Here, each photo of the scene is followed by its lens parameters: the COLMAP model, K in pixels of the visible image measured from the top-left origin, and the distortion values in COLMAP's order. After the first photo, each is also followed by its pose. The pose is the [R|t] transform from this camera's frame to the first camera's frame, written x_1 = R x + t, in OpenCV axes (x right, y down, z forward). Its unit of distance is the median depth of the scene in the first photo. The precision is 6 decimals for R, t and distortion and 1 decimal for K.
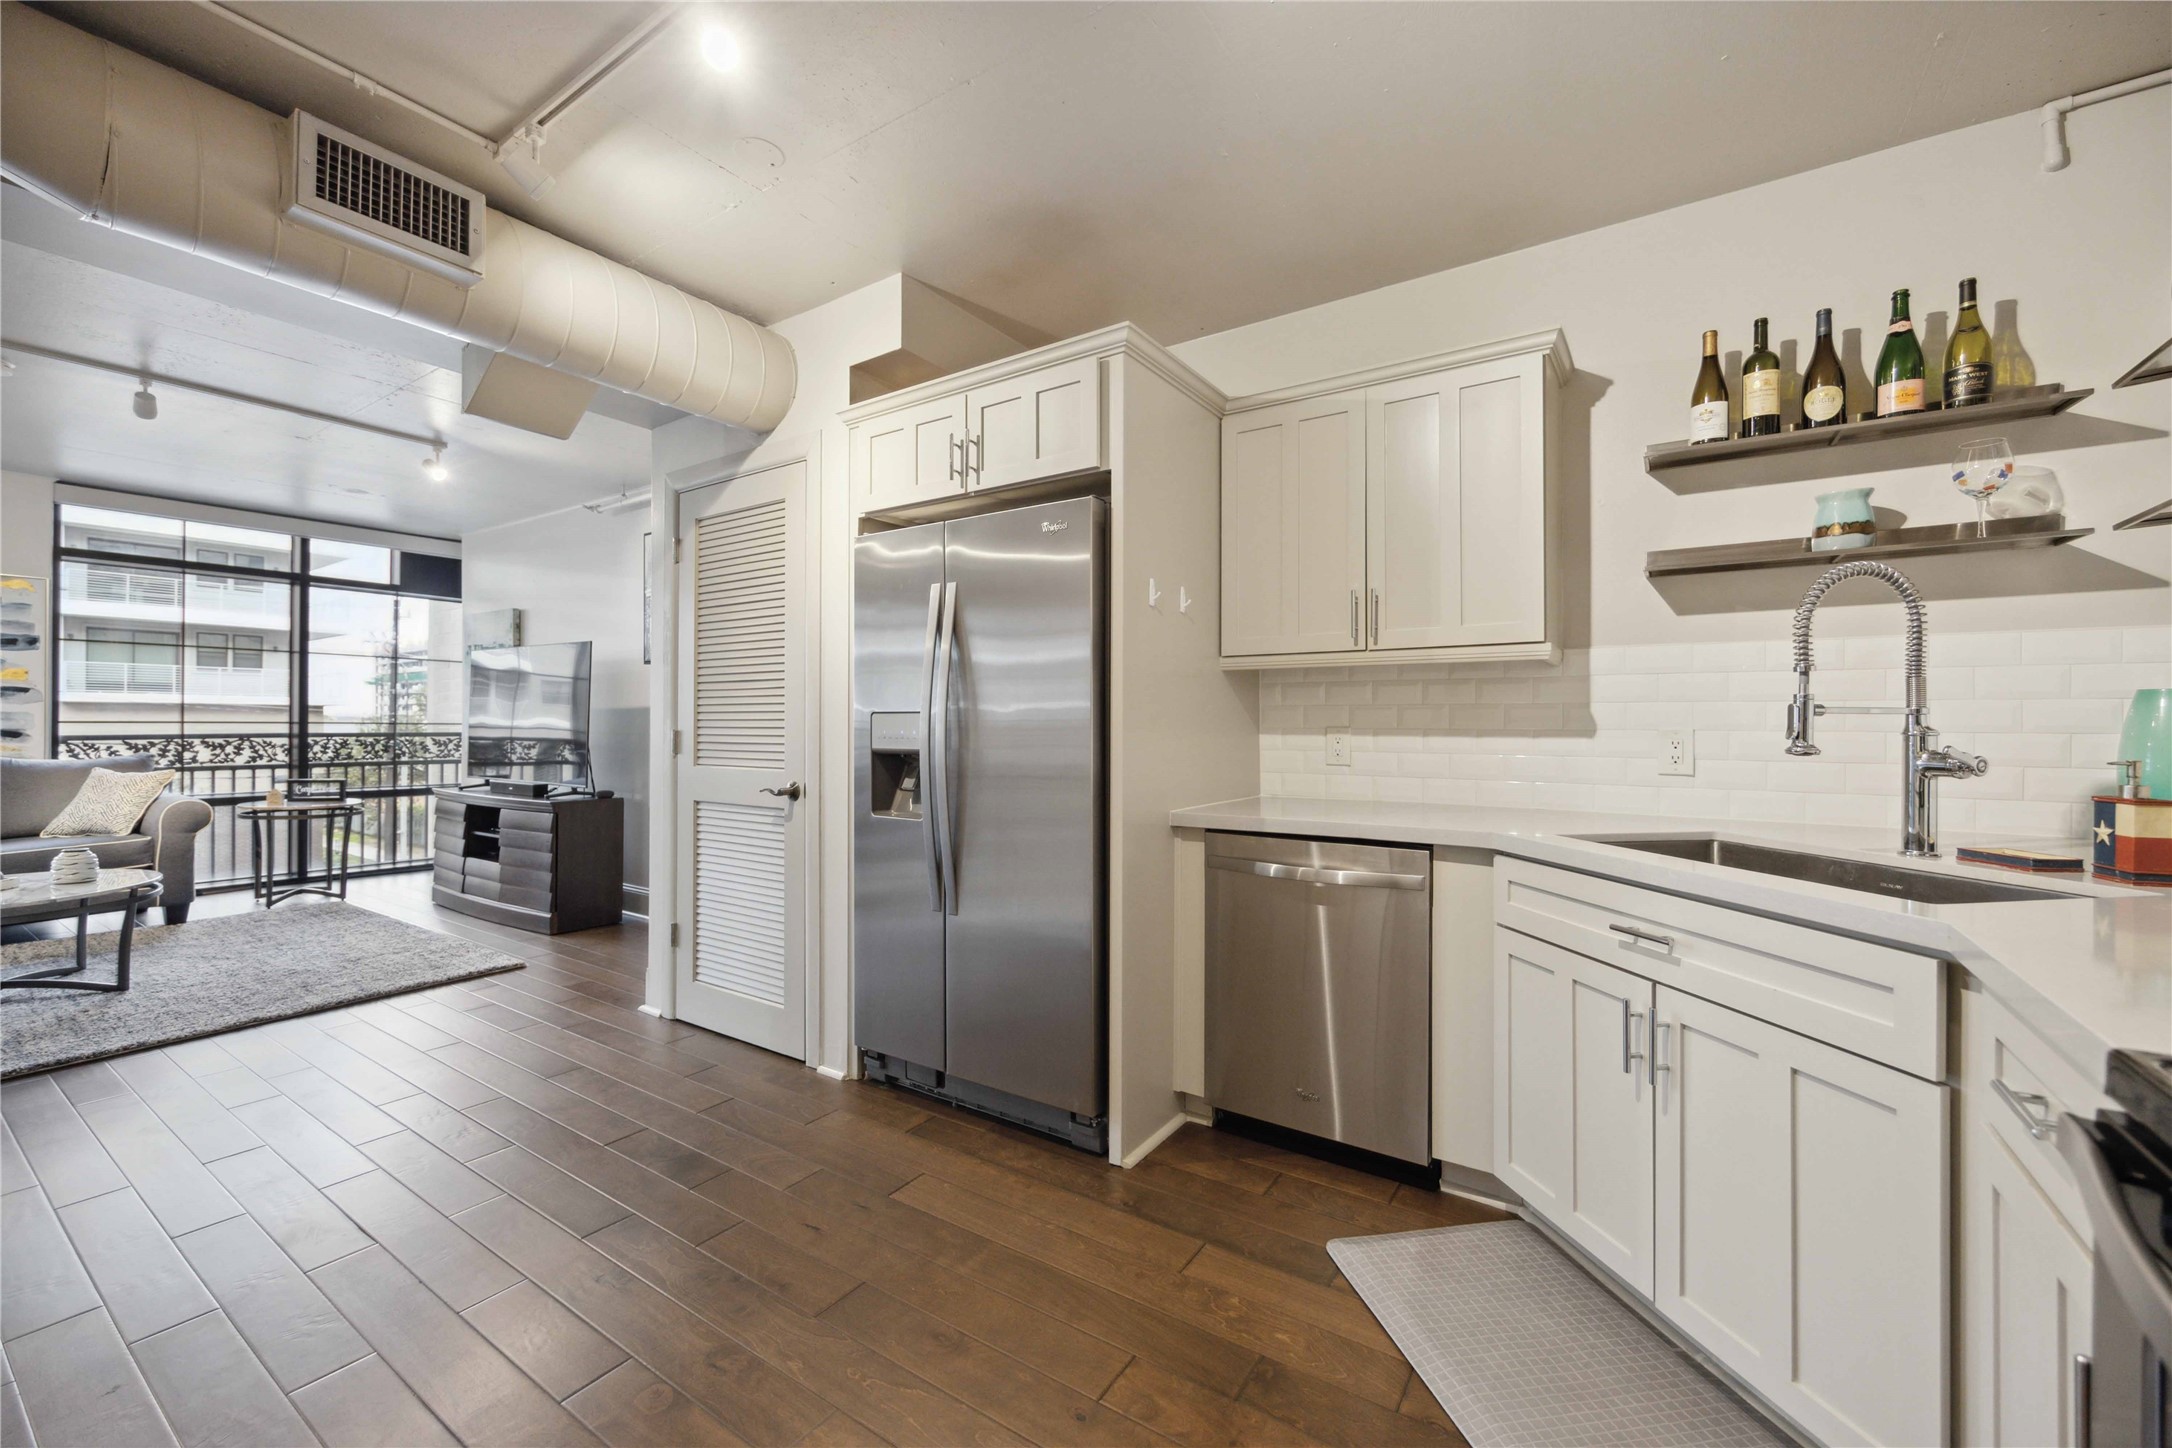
lens RADIAL K [[864.4, 0, 1083.1], [0, 864.4, 719.2], [0, 0, 1]] dist [-0.010295, -0.000105]
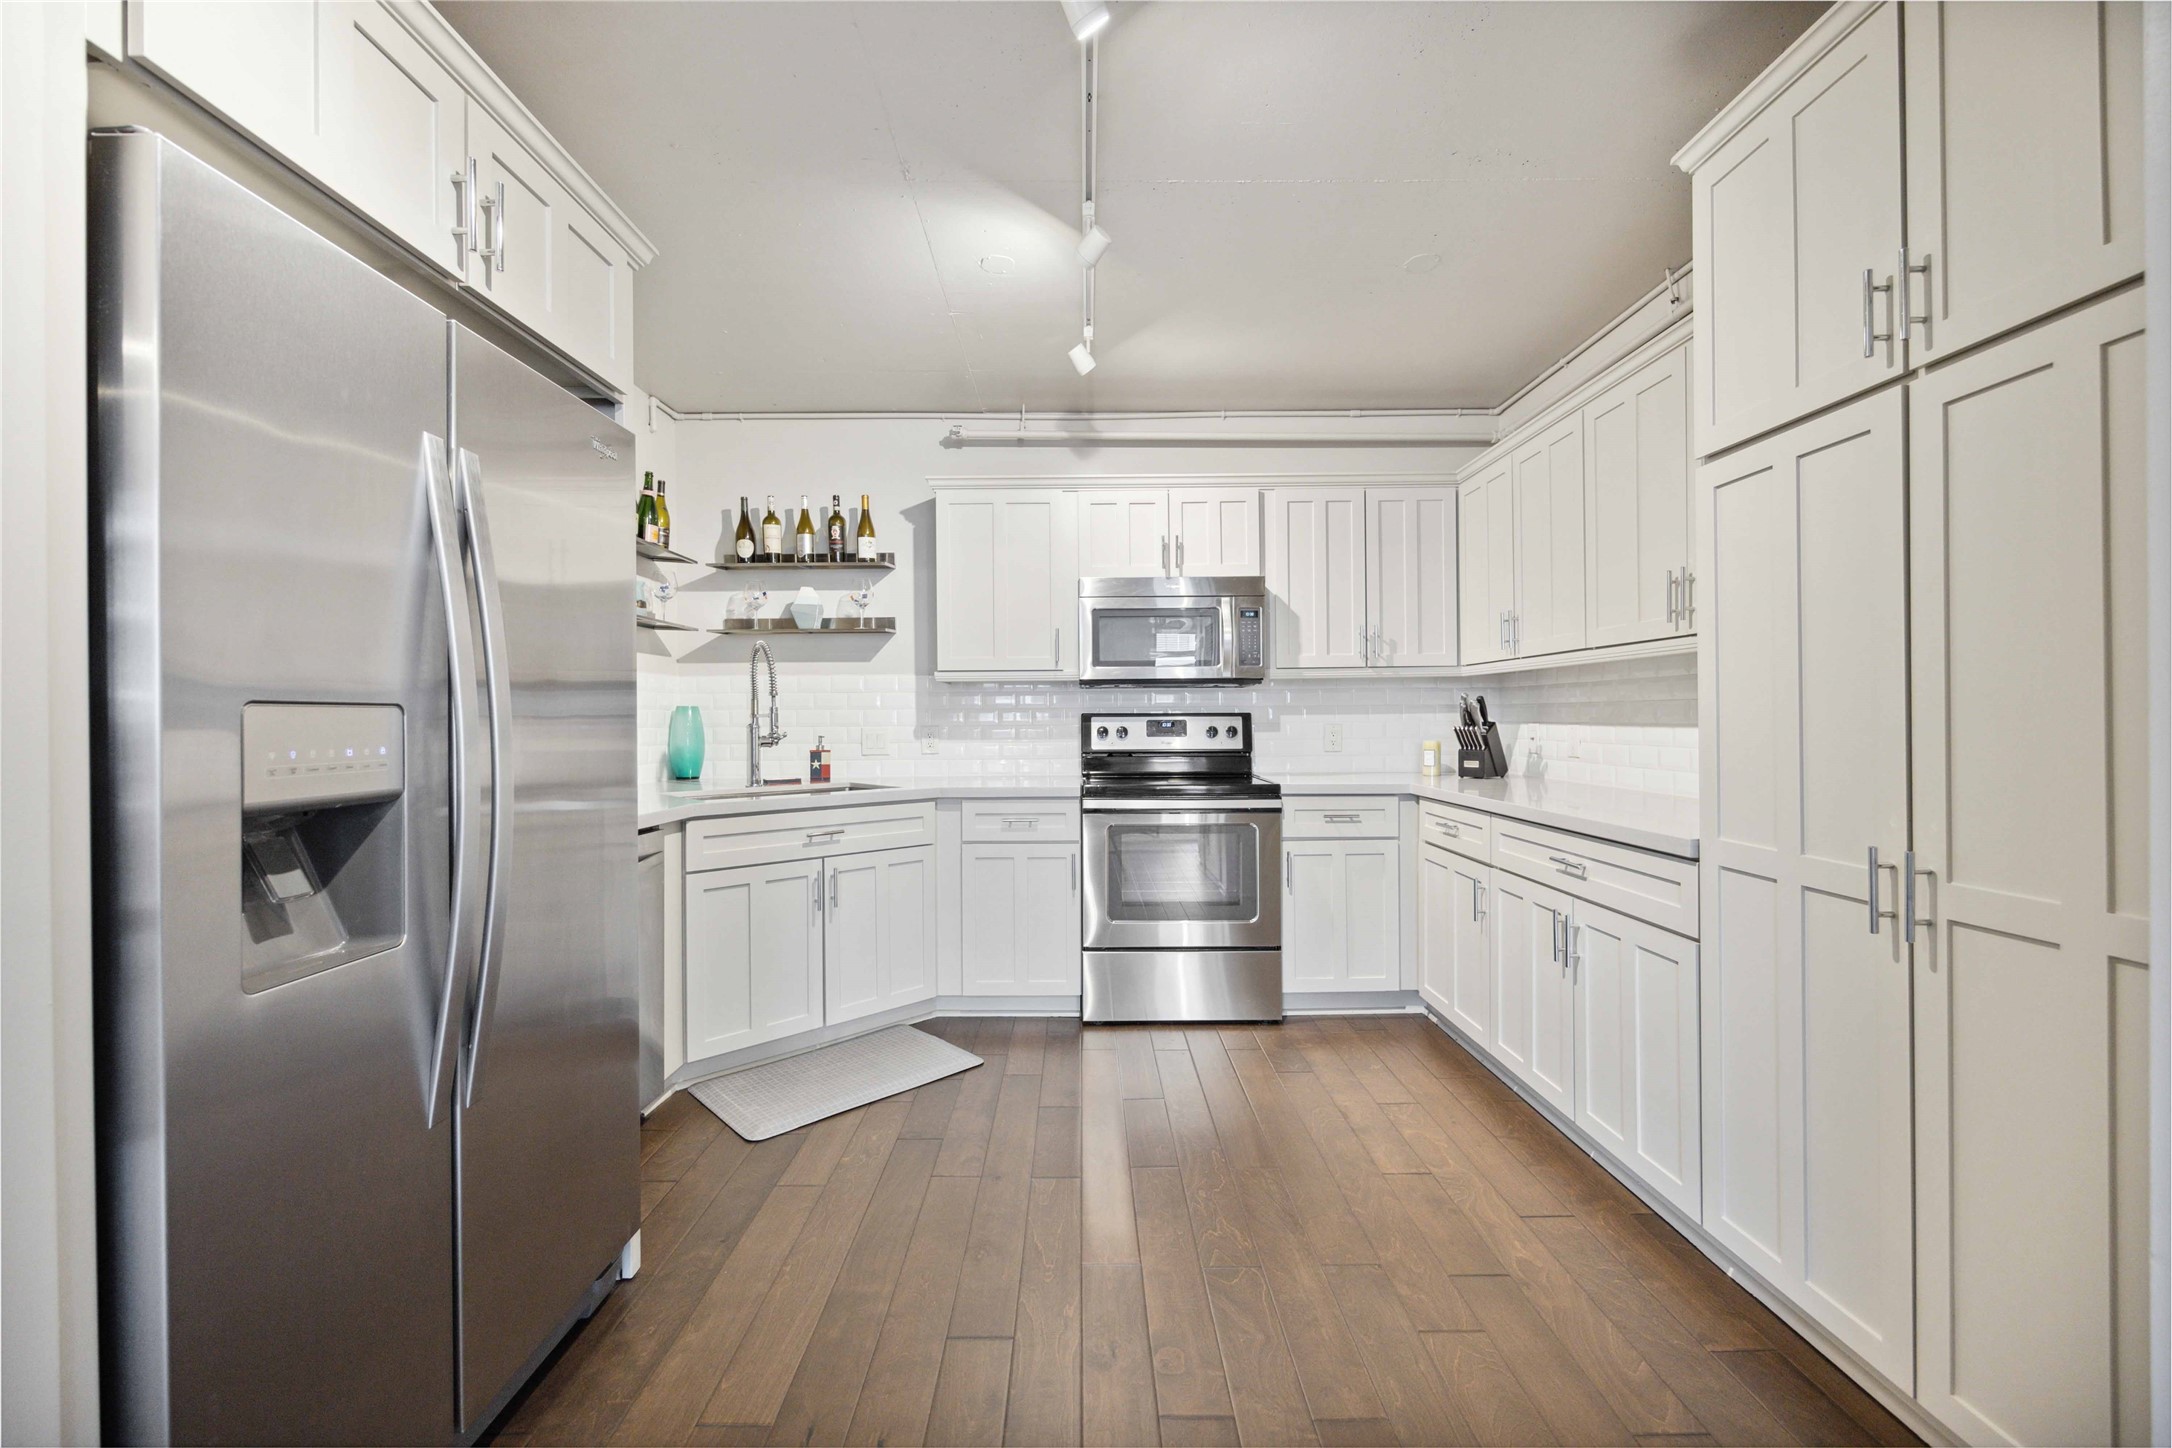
lens RADIAL K [[864.4, 0, 1083.1], [0, 864.4, 719.2], [0, 0, 1]] dist [-0.010295, -0.000105]
pose [[-0.560071, 0.001043, 0.828444, -0.943635], [0.001303, 0.999999, -0.000379, -0.000678], [-0.828443, 0.000867, -0.560072, 1.205268]]
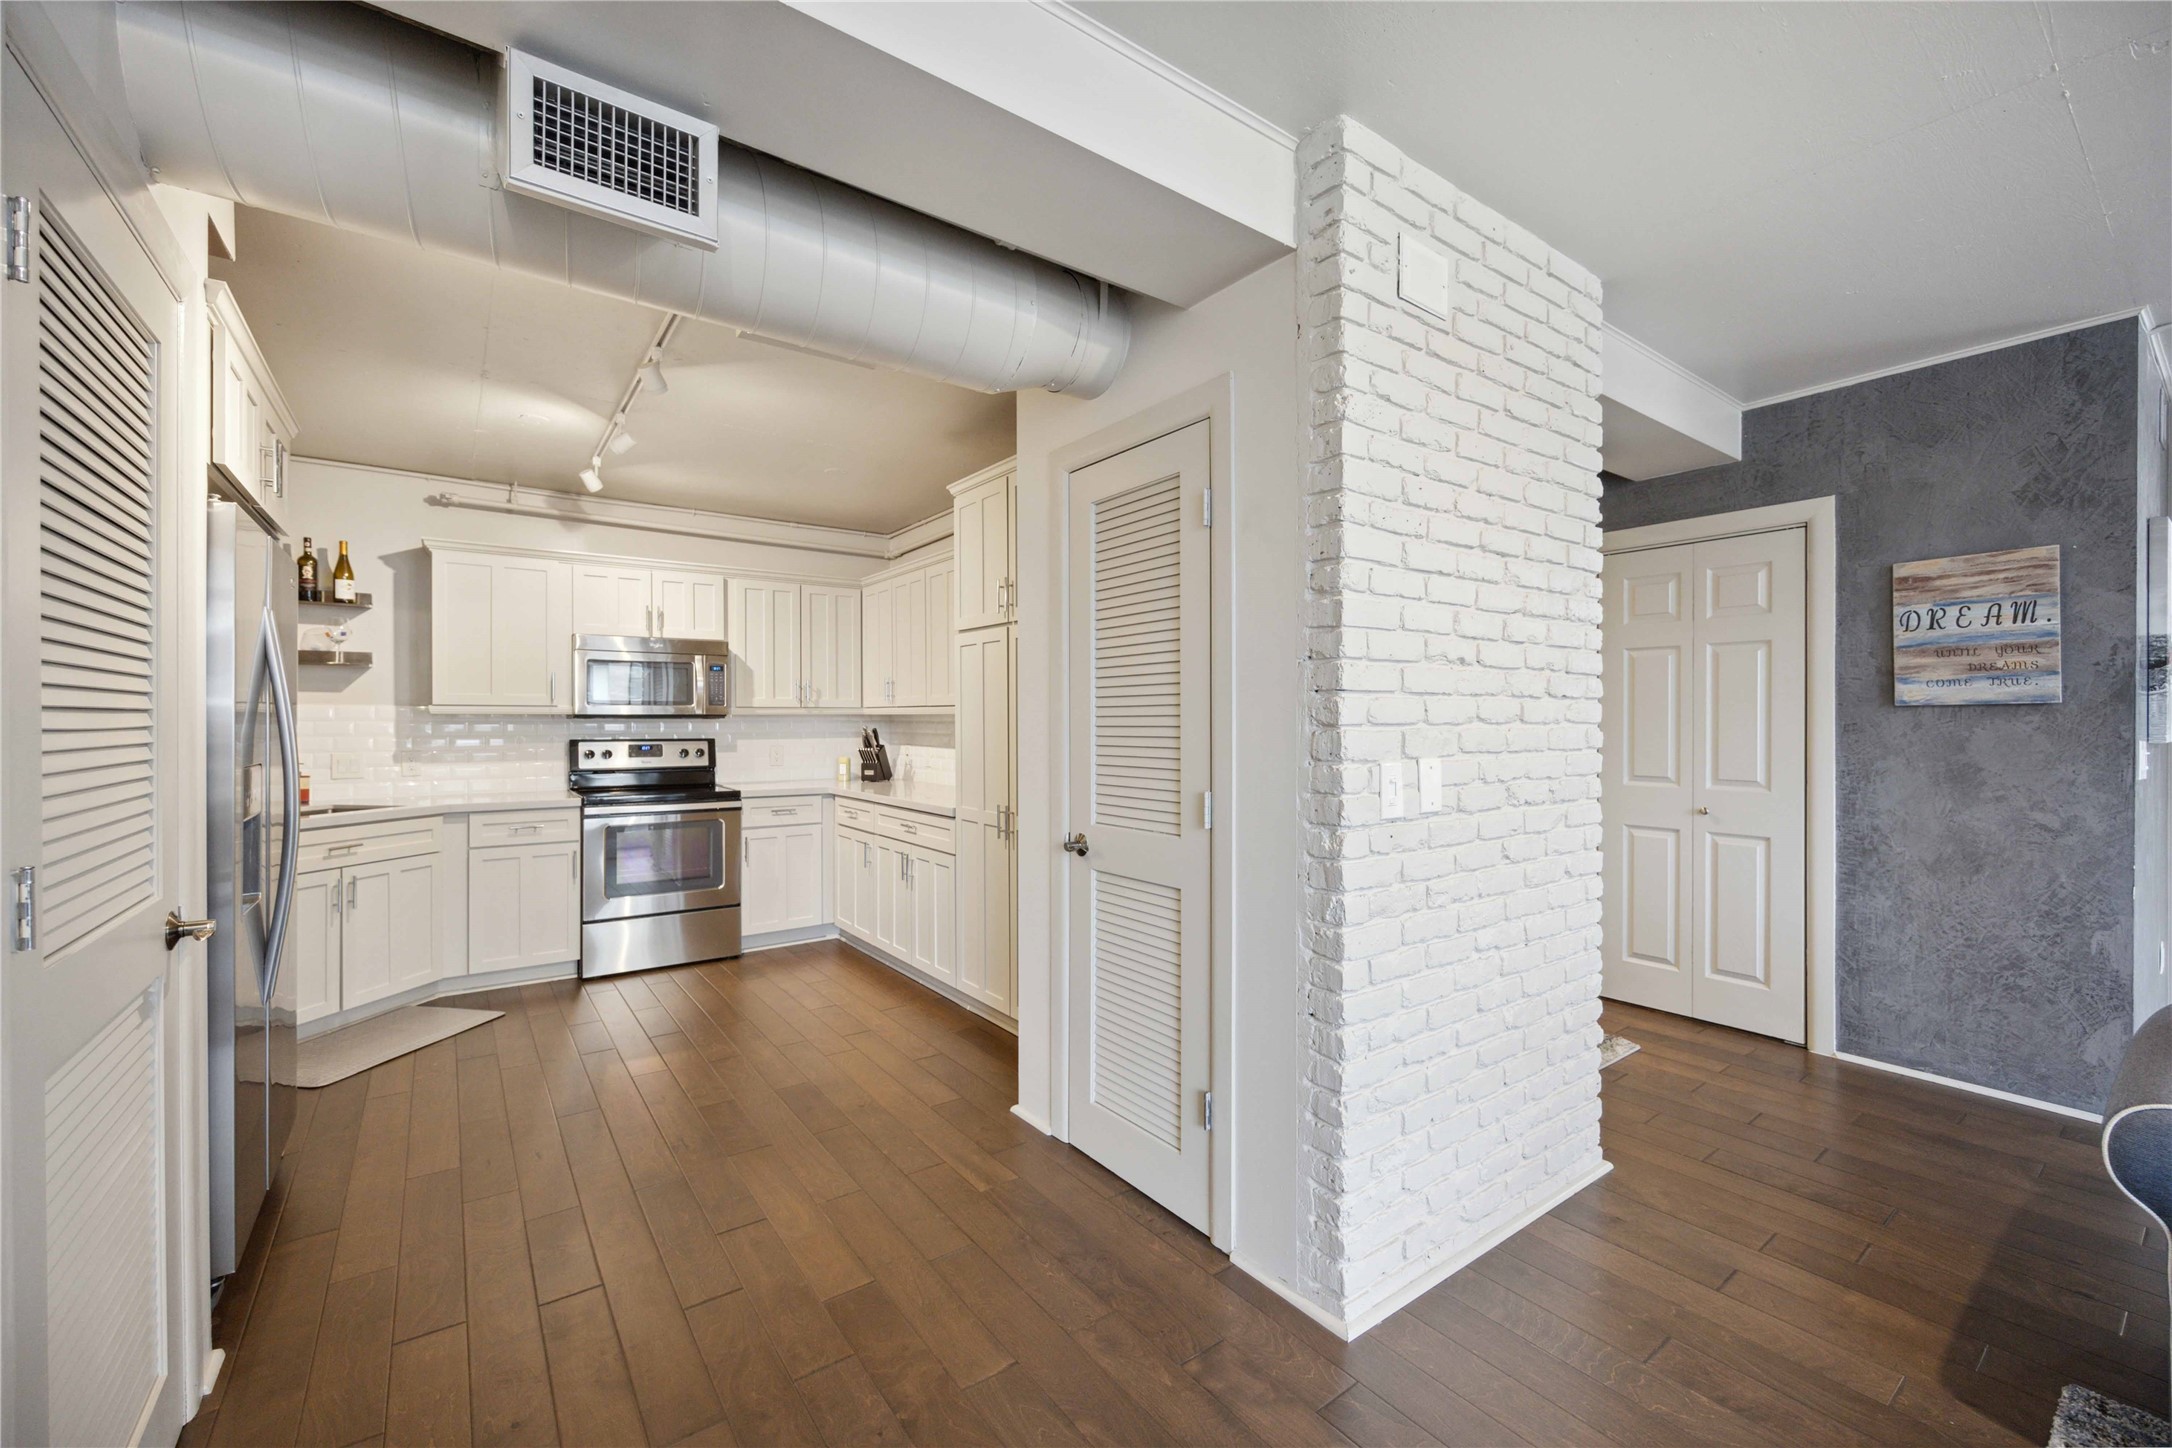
lens RADIAL K [[876.8, 0, 1081.2], [0, 876.8, 725.2], [0, 0, 1]] dist [-0.000333, 0.000638]
pose [[-0.939620, -0.003802, 0.342197, -1.471406], [-0.003837, 0.999992, 0.000575, -0.058908], [-0.342197, -0.000773, -0.939628, 1.887356]]
